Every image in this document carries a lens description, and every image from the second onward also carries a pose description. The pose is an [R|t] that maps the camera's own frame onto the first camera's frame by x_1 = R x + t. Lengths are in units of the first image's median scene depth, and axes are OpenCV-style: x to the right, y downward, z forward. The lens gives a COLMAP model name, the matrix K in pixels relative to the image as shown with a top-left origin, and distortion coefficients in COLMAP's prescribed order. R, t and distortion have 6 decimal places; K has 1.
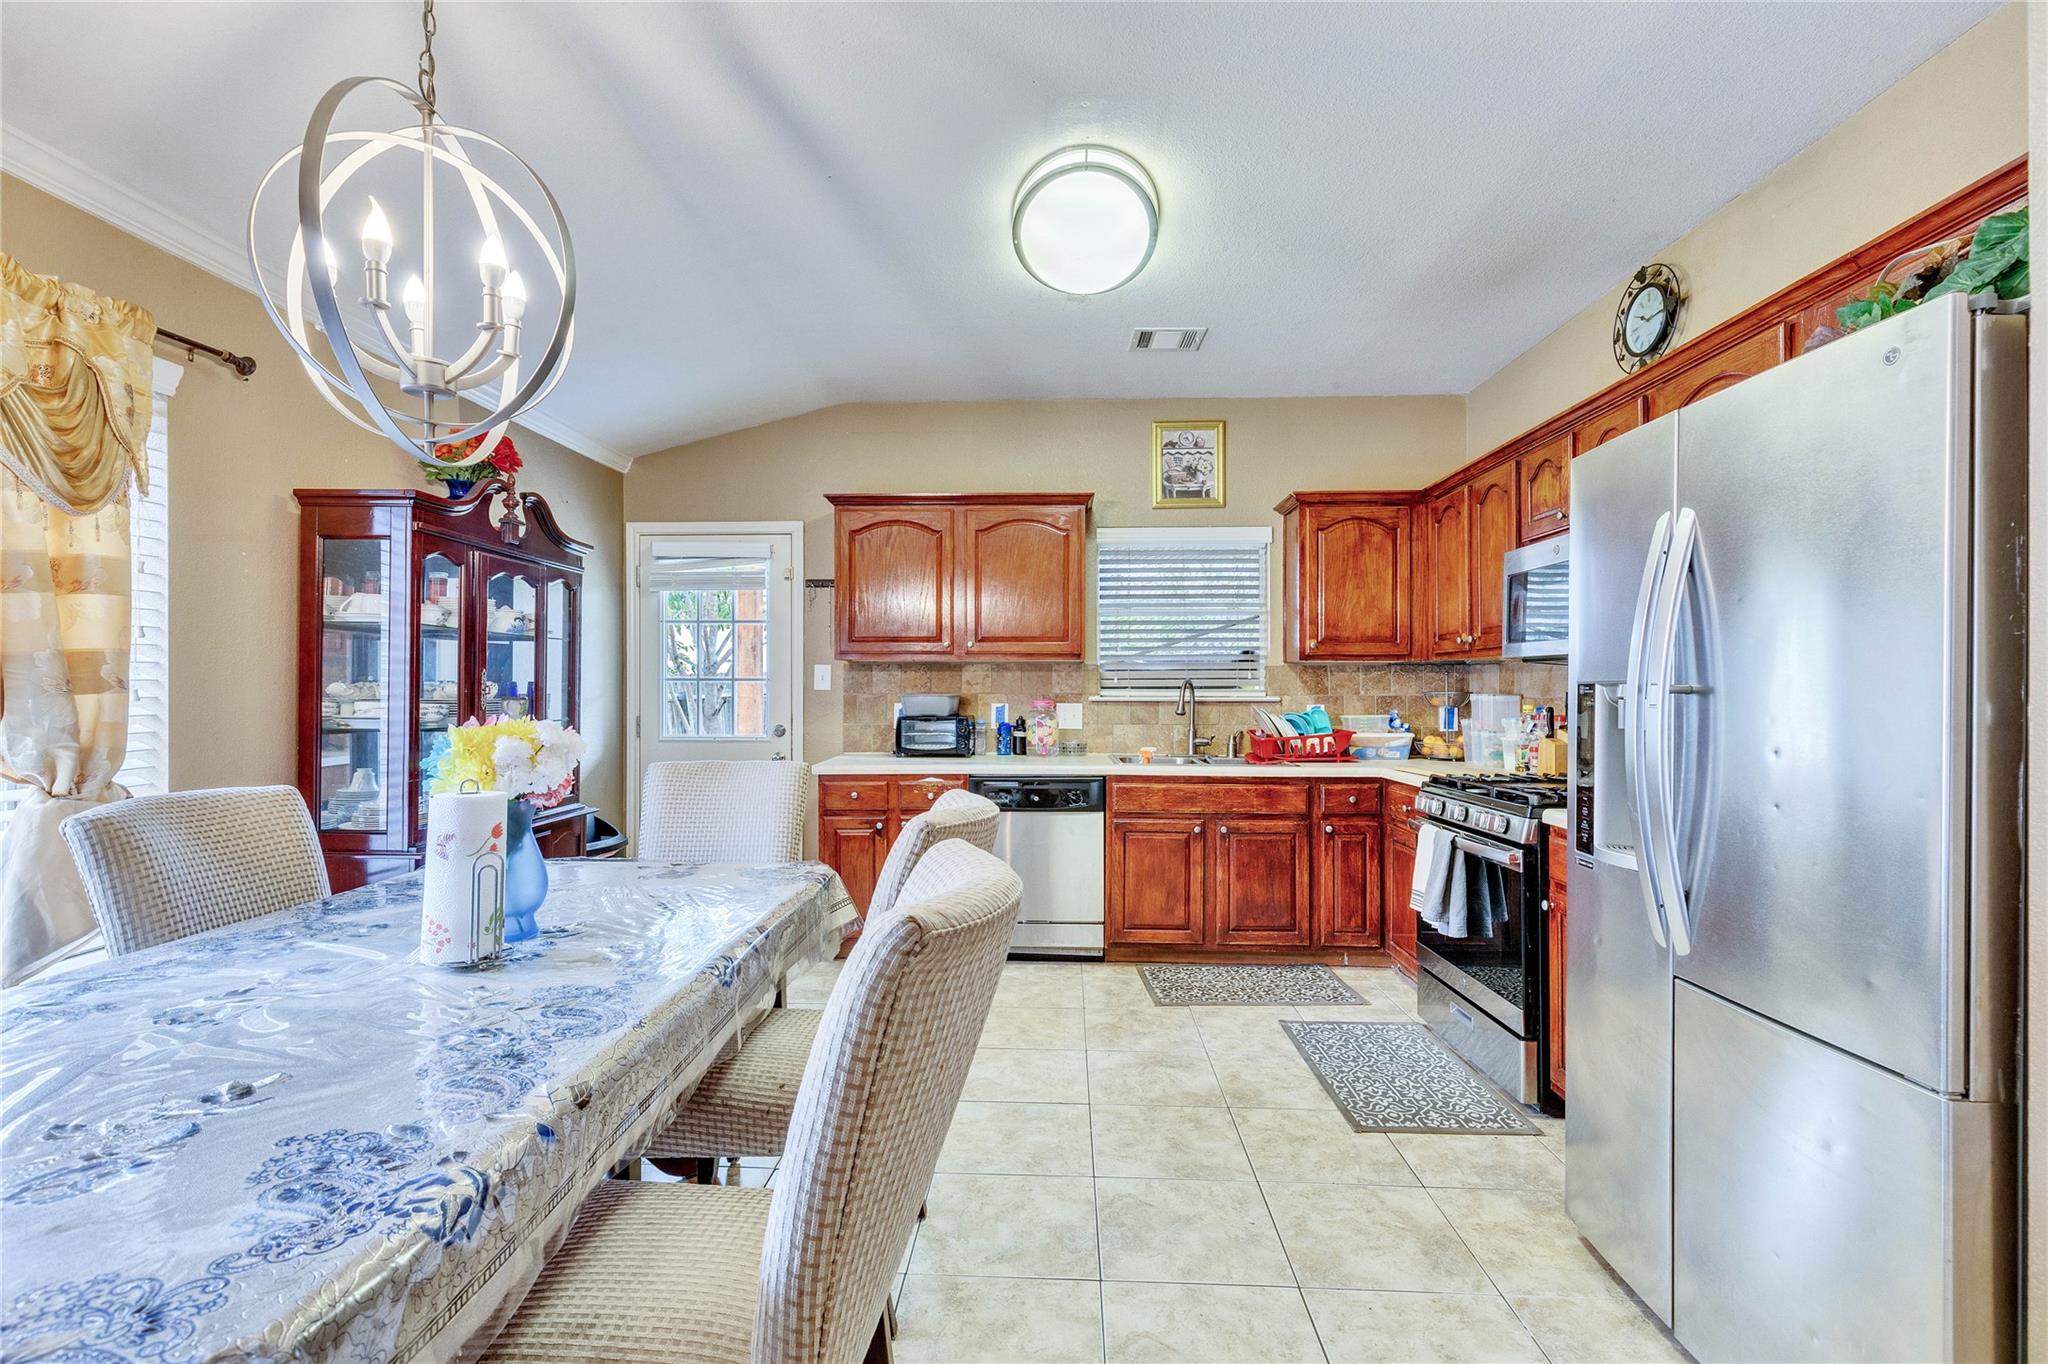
lens RADIAL K [[921.7, 0, 1020.5], [0, 921.7, 685.8], [0, 0, 1]] dist [0.007462, -0.000764]
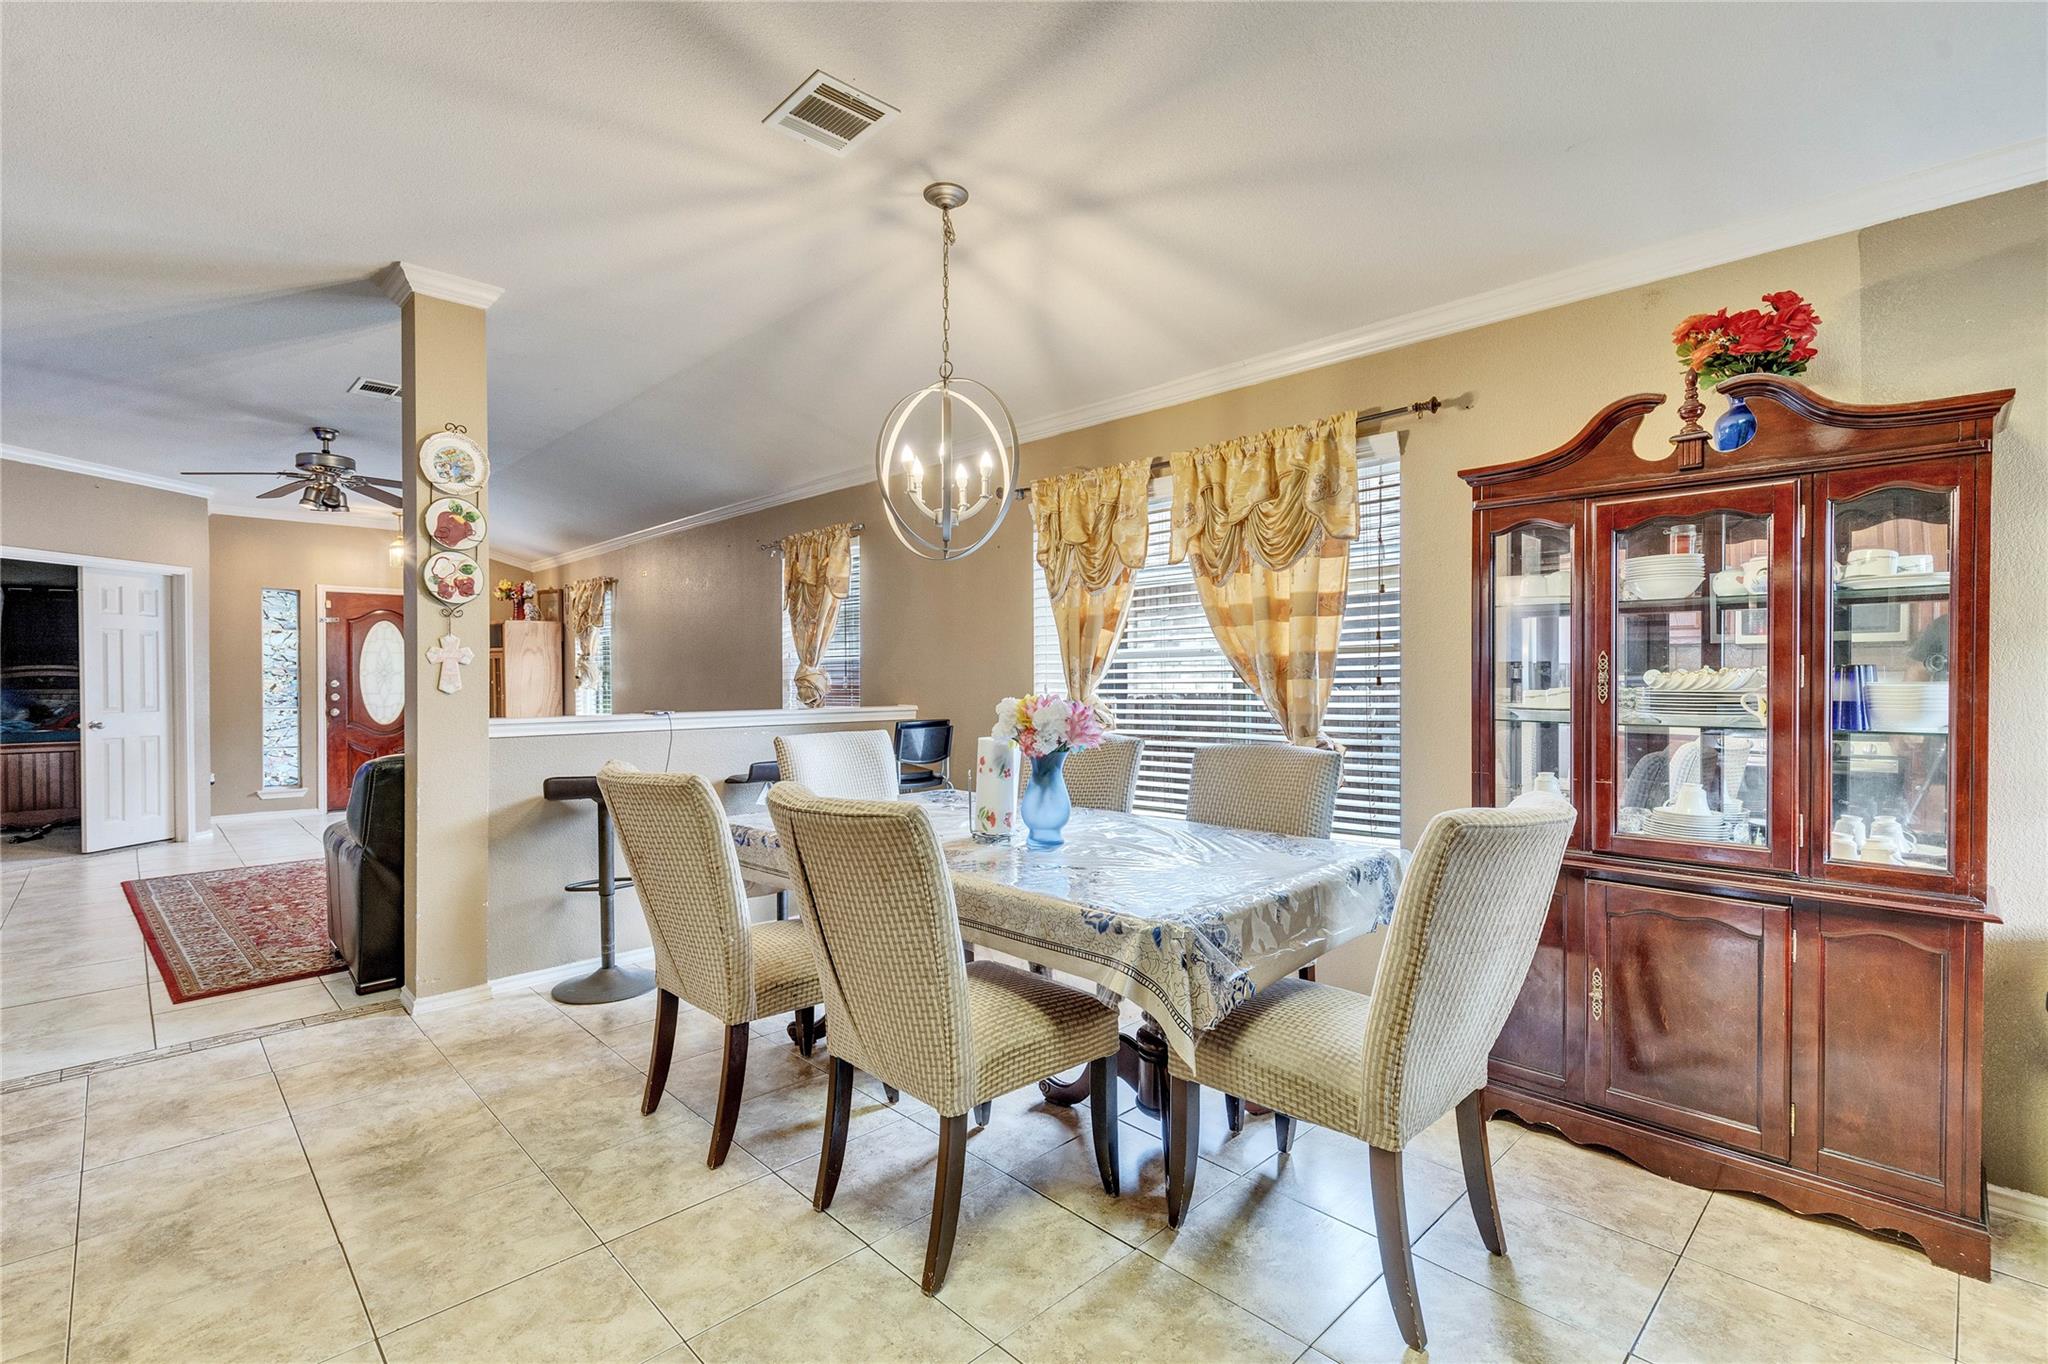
lens RADIAL K [[921.7, 0, 1020.5], [0, 921.7, 685.8], [0, 0, 1]] dist [0.007462, -0.000764]
pose [[-0.685949, 0.007796, -0.727608, 0.243317], [0.001710, 0.999957, 0.009102, 0.001849], [0.727648, 0.004999, -0.685933, 0.883469]]
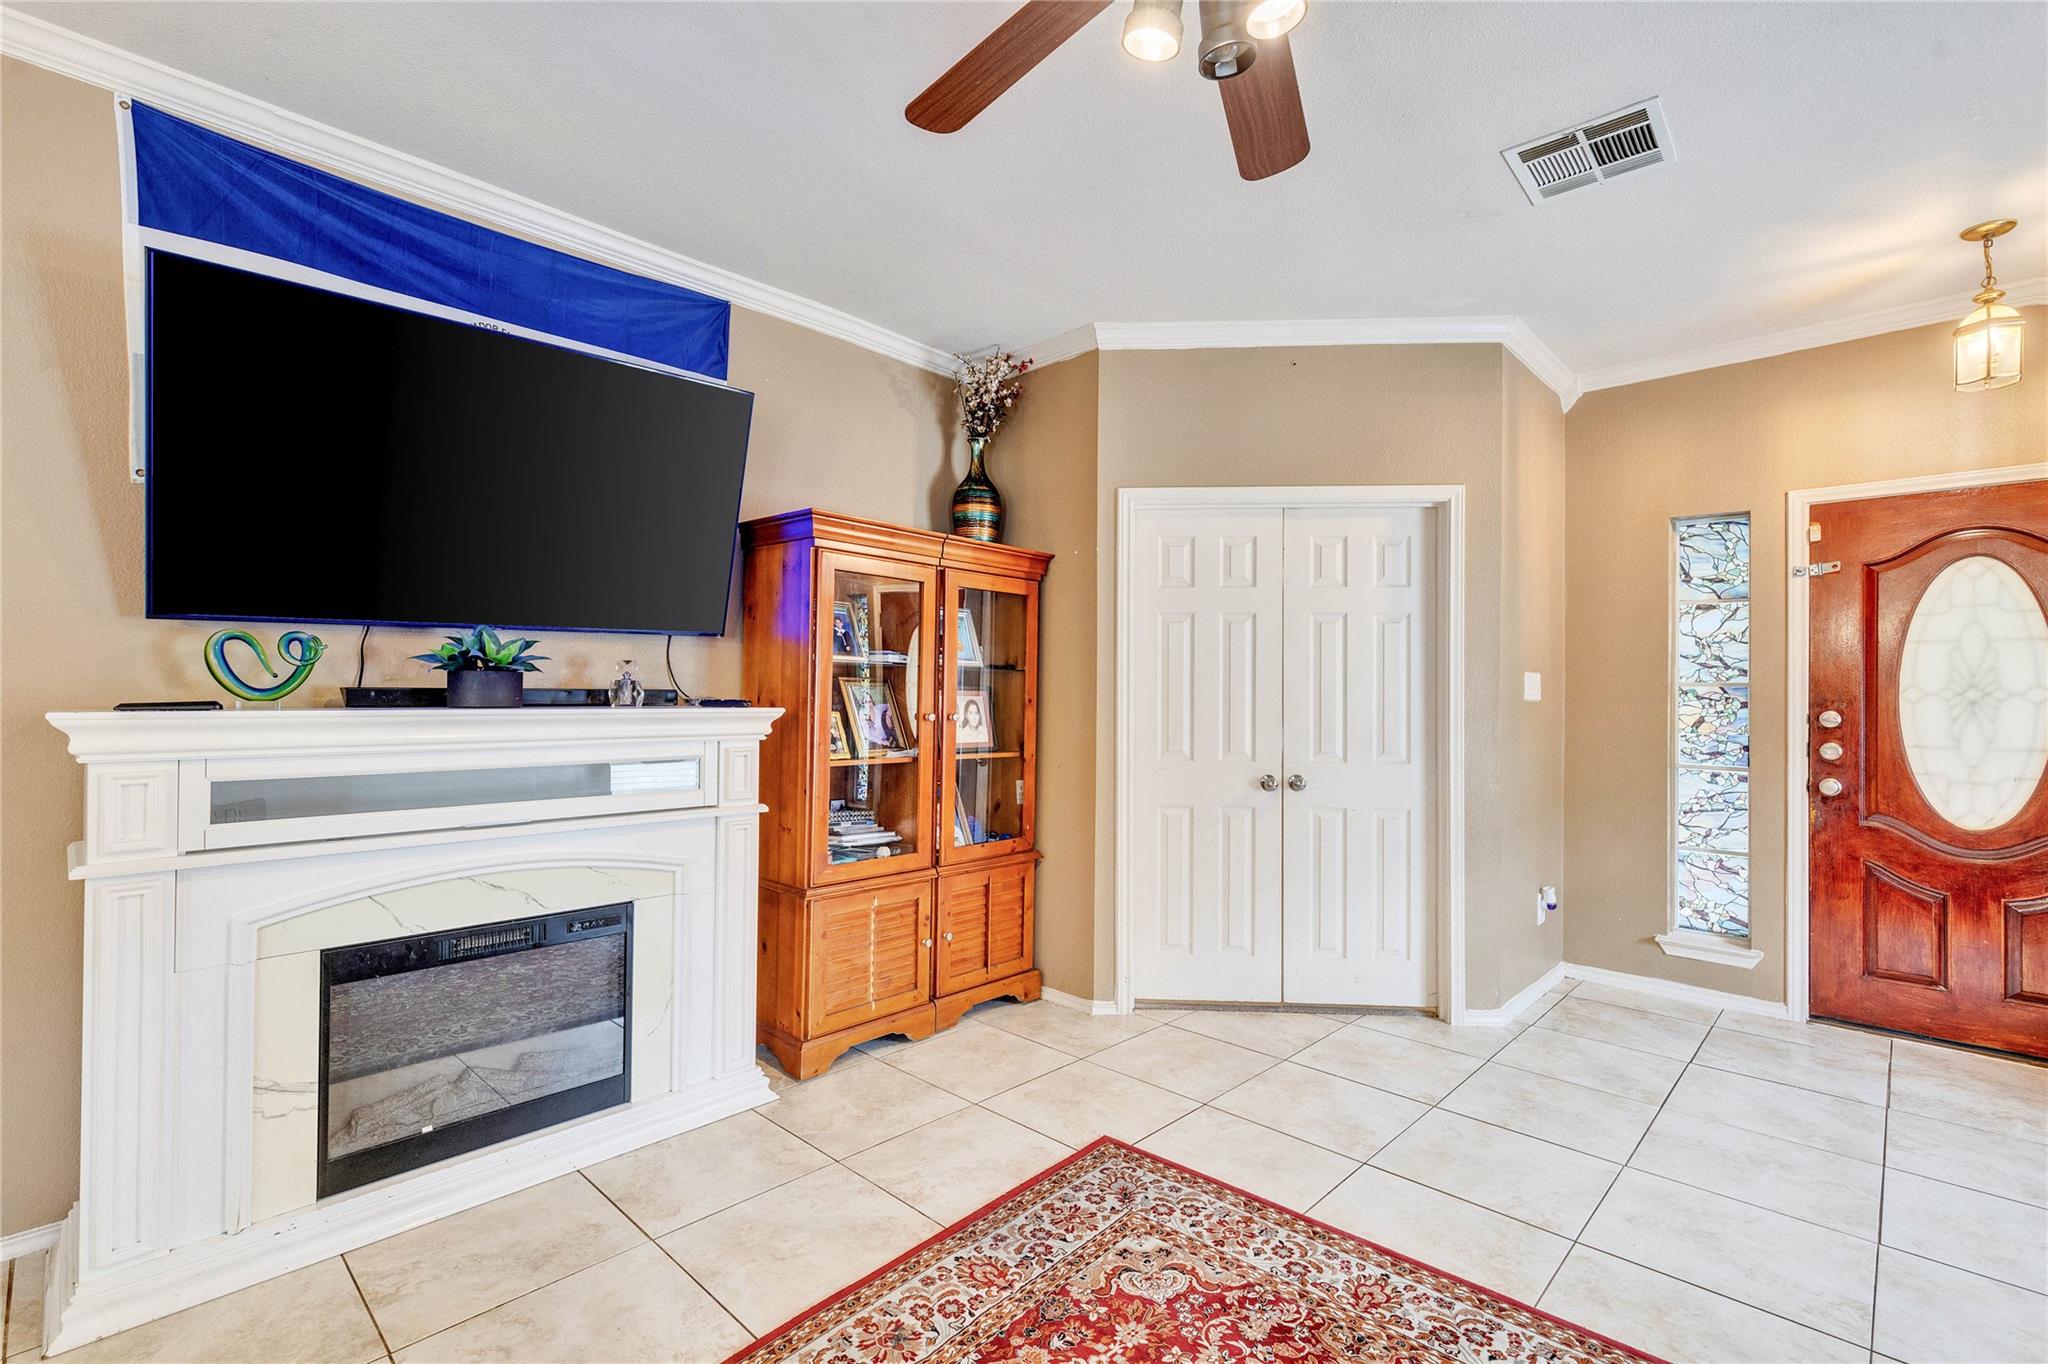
lens RADIAL K [[921.7, 0, 1020.5], [0, 921.7, 685.8], [0, 0, 1]] dist [0.007462, -0.000764]
pose [[-0.749263, -0.000525, 0.662273, -0.222555], [-0.009043, 0.999915, -0.009438, -0.003057], [-0.662211, -0.013060, -0.749203, -0.505052]]
